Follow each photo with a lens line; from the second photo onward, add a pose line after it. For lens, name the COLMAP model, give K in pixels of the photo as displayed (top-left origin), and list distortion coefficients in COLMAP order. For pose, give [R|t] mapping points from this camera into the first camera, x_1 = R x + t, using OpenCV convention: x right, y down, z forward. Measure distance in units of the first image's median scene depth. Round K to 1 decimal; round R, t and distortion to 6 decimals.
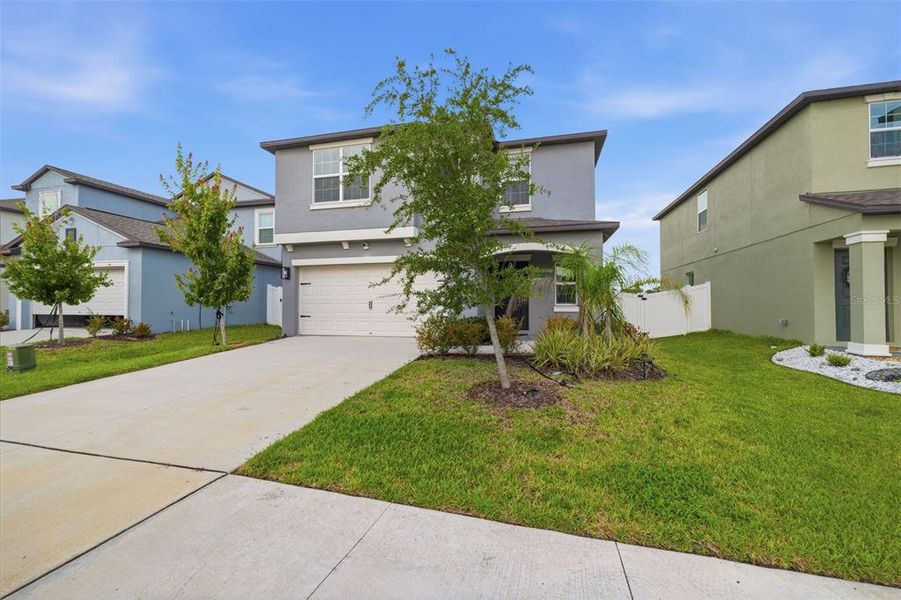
lens RADIAL K [[369.6, 0, 452.0], [0, 369.6, 301.7], [0, 0, 1]] dist [0.000213, -0.001184]
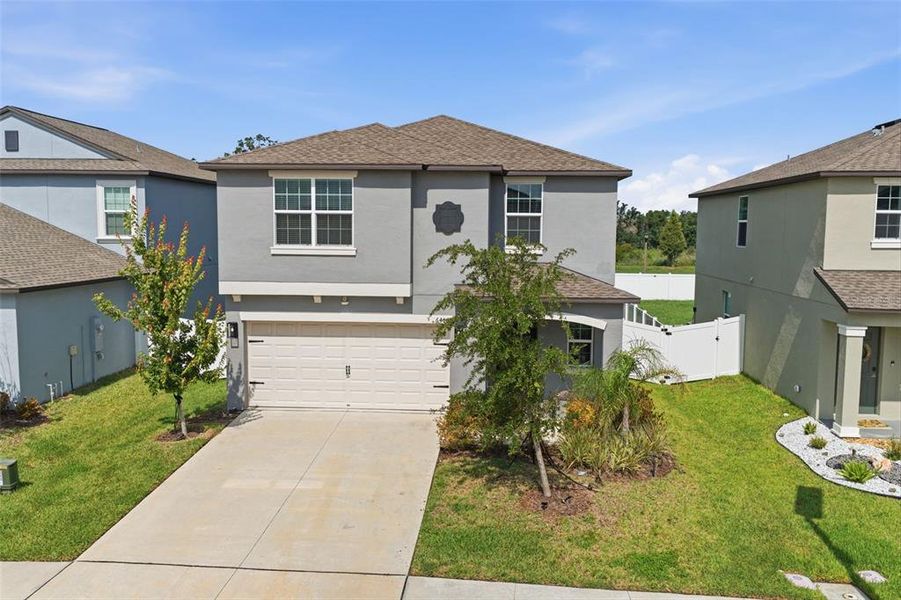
lens RADIAL K [[764.8, 0, 454.0], [0, 764.8, 302.3], [0, 0, 1]] dist [-0.003972, 0.002694]
pose [[0.983100, -0.009445, 0.182828, -0.379734], [-0.011900, 0.993259, 0.115304, -0.428092], [-0.182685, -0.115531, 0.976360, -0.835267]]
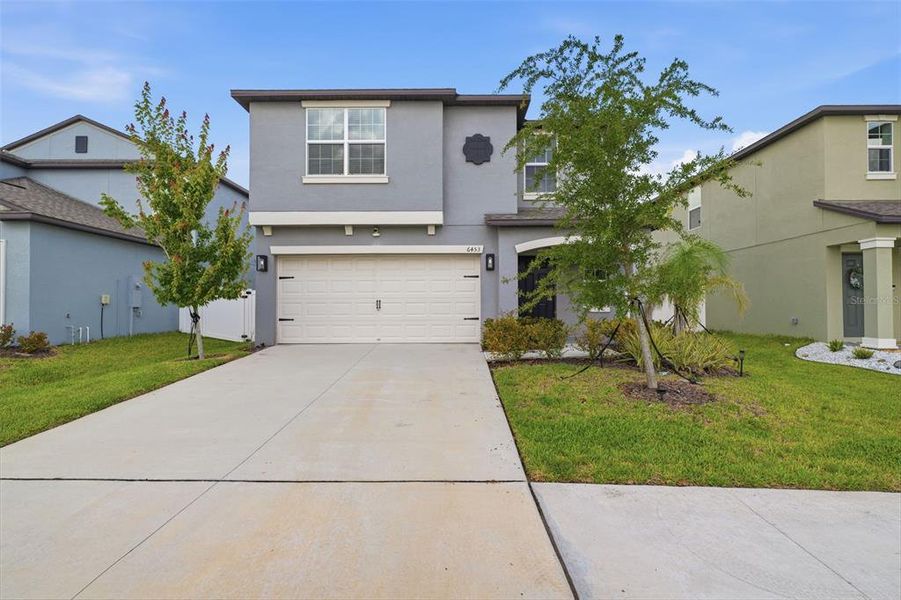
lens RADIAL K [[461.2, 0, 450.5], [0, 461.2, 300.7], [0, 0, 1]] dist [-0.004432, 0.001078]
pose [[0.969595, 0.001525, 0.244710, -0.403626], [-0.000479, 0.999990, -0.004335, 0.005455], [-0.244715, 0.004086, 0.969587, -0.028571]]
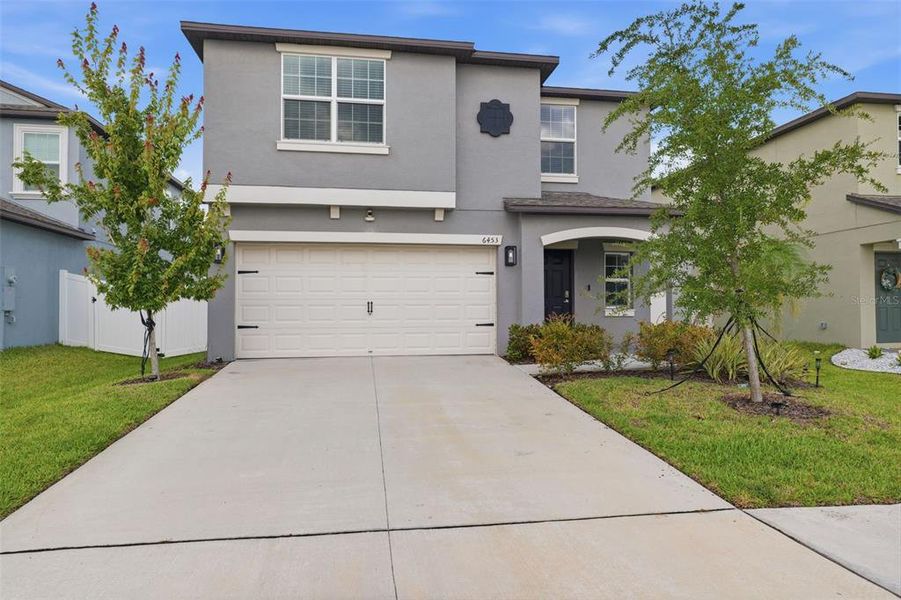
lens RADIAL K [[577.9, 0, 449.2], [0, 577.9, 300.2], [0, 0, 1]] dist [-0.000974, -0.001790]
pose [[0.914935, 0.005619, 0.403562, -0.640144], [-0.002395, 0.999961, -0.008494, 0.005419], [-0.403594, 0.006805, 0.914913, 0.032148]]
